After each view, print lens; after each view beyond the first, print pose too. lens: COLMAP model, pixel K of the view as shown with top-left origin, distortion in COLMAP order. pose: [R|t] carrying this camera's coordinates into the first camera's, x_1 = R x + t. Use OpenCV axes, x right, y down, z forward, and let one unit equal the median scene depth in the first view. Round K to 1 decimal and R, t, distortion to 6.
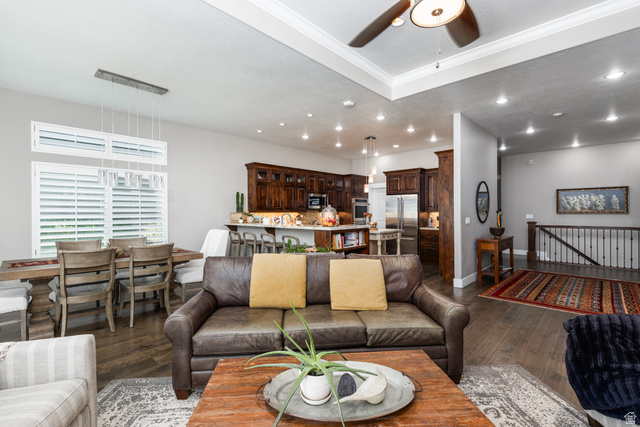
lens RADIAL K [[292.5, 0, 319.9], [0, 292.5, 212.6], [0, 0, 1]] dist [0.005820, 0.000504]
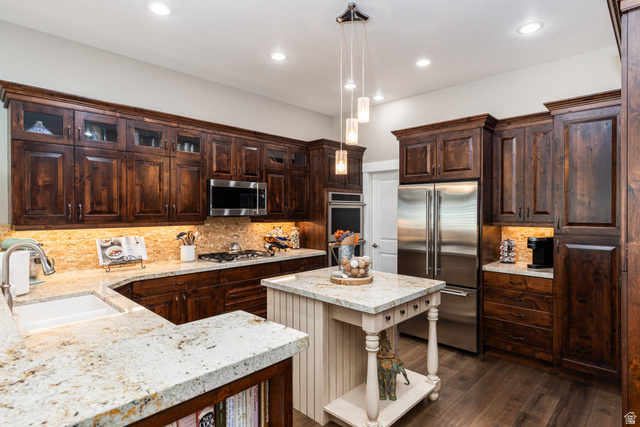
lens RADIAL K [[352.0, 0, 319.5], [0, 352.0, 211.3], [0, 0, 1]] dist [0.001006, 0.000367]
pose [[0.999974, 0.003873, -0.006123, 0.115387], [-0.003866, 0.999992, 0.001099, -0.020783], [0.006127, -0.001076, 0.999981, 0.490958]]
